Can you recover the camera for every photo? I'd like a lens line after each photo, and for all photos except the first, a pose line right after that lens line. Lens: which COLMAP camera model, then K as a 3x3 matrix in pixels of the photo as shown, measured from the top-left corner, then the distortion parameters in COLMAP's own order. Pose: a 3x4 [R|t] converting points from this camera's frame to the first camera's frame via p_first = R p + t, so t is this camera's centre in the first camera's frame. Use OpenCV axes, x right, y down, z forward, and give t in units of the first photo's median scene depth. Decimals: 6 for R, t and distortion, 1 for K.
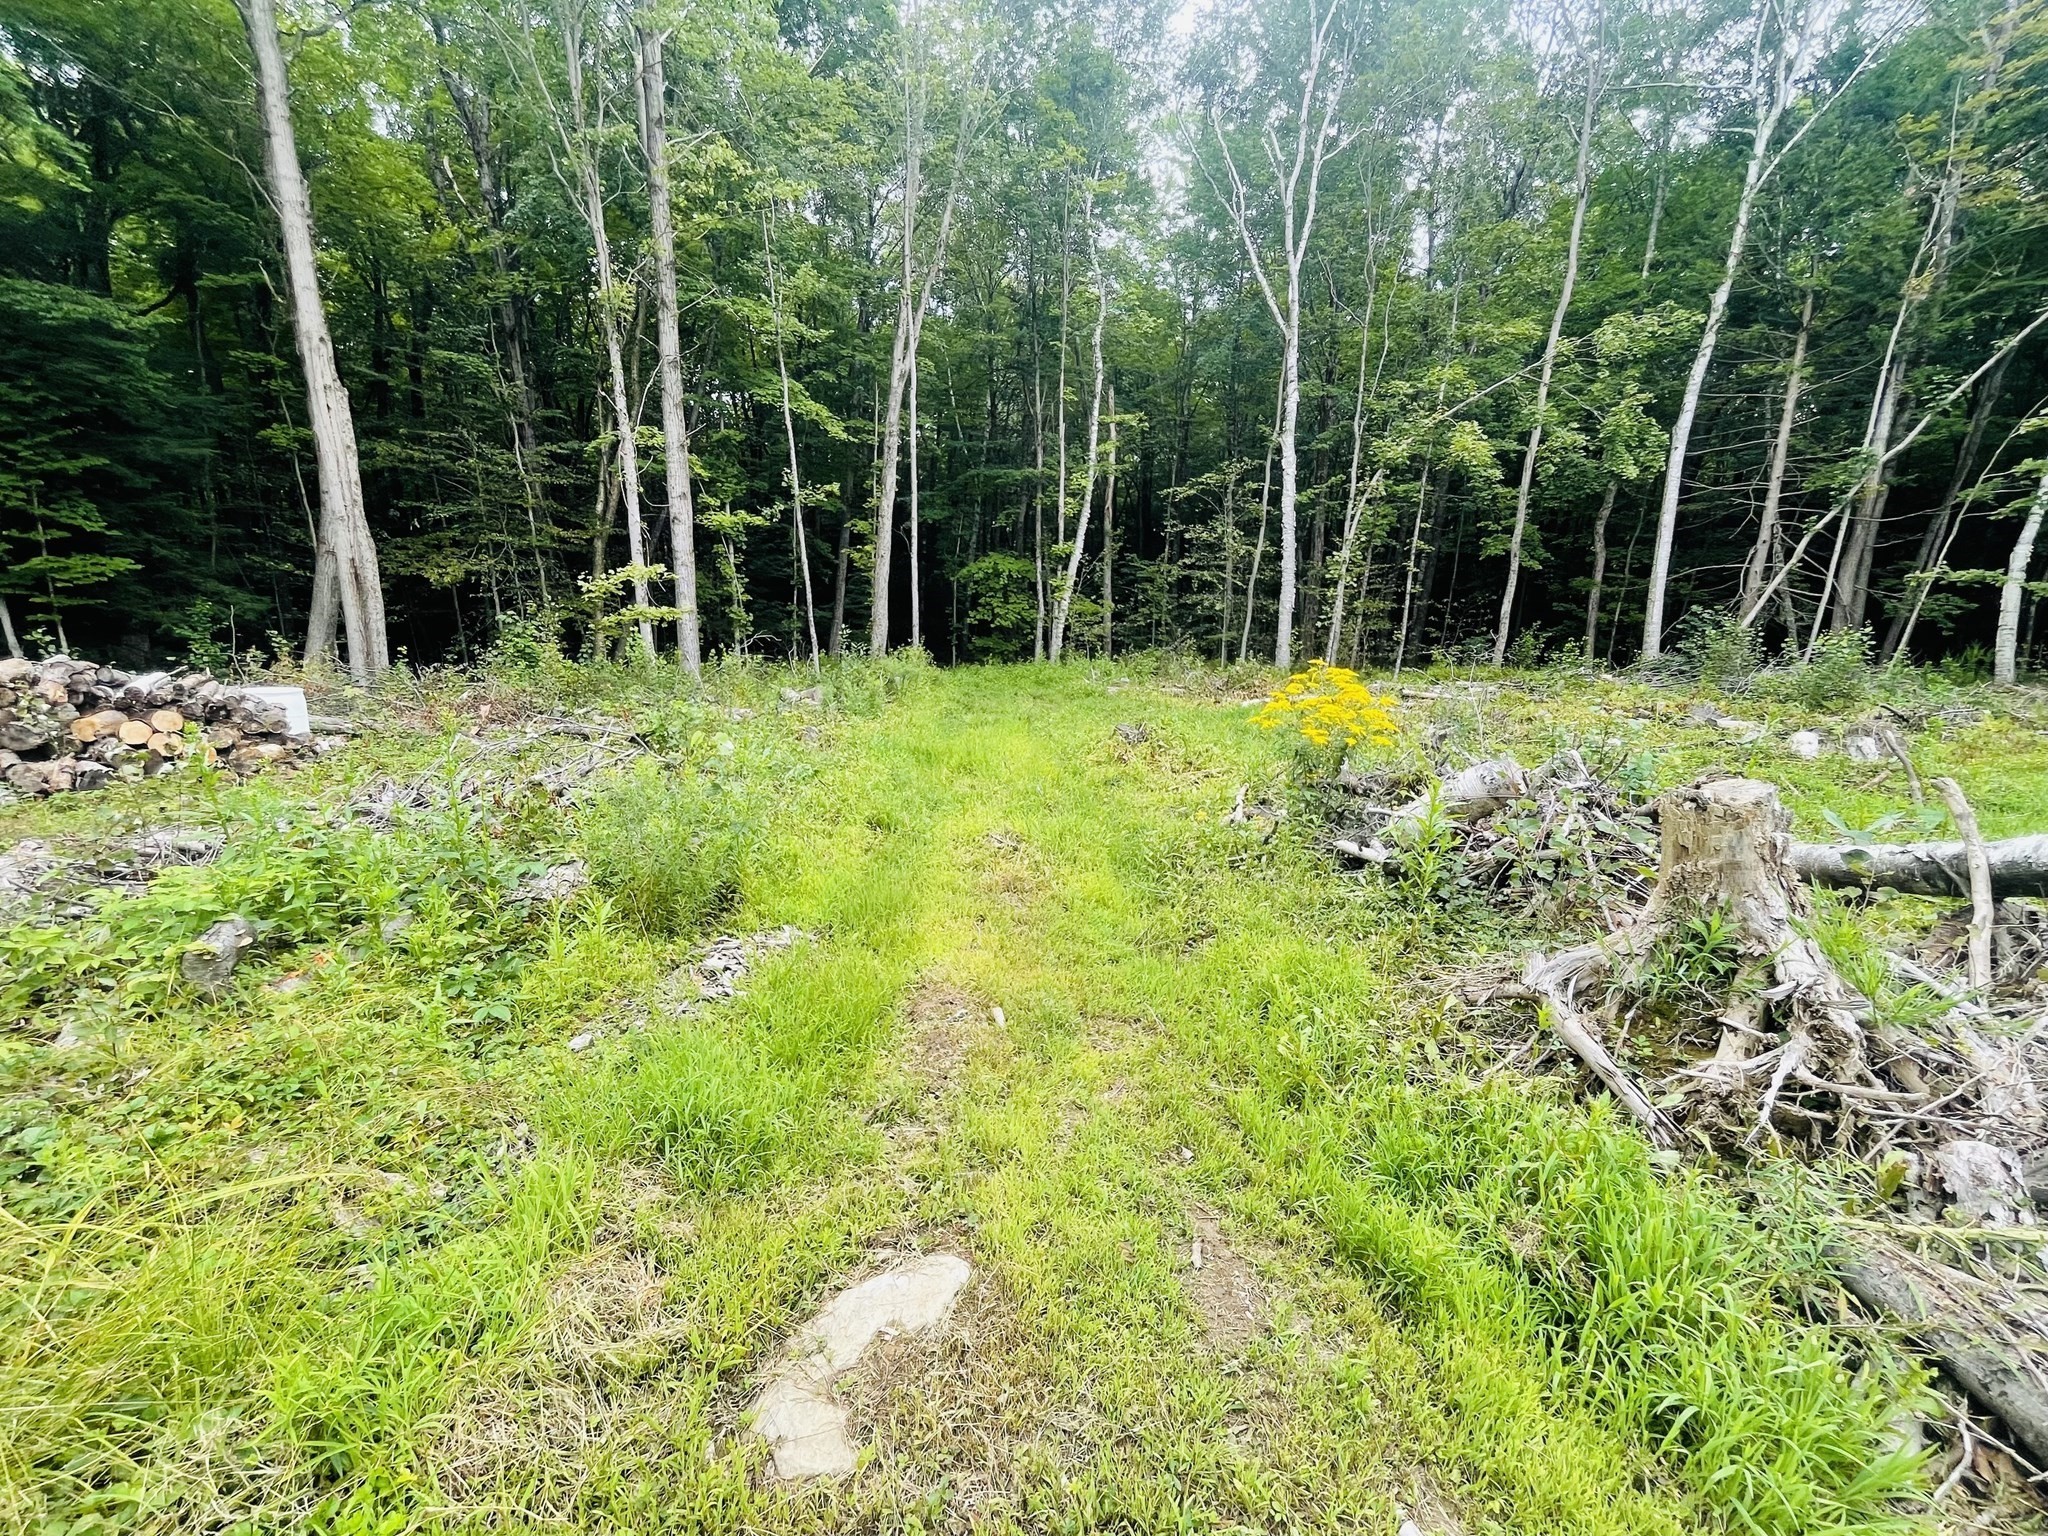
lens RADIAL K [[827.5, 0, 1022.3], [0, 827.5, 775.4], [0, 0, 1]] dist [0.001307, 0.000102]
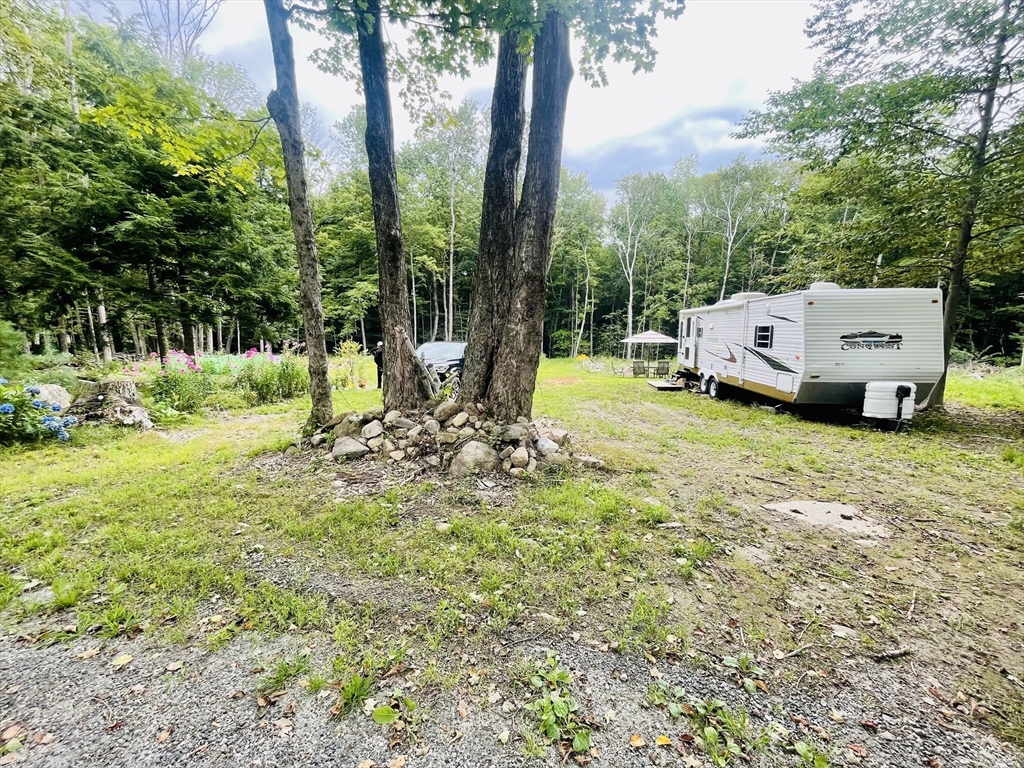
lens RADIAL K [[413.8, 0, 509.4], [0, 413.8, 392.1], [0, 0, 1]] dist [0.001307, 0.000102]
pose [[0.987865, 0.024633, -0.153350, 0.033986], [-0.034725, 0.997379, -0.063482, 0.164348], [0.151384, 0.068037, 0.986131, -0.994373]]
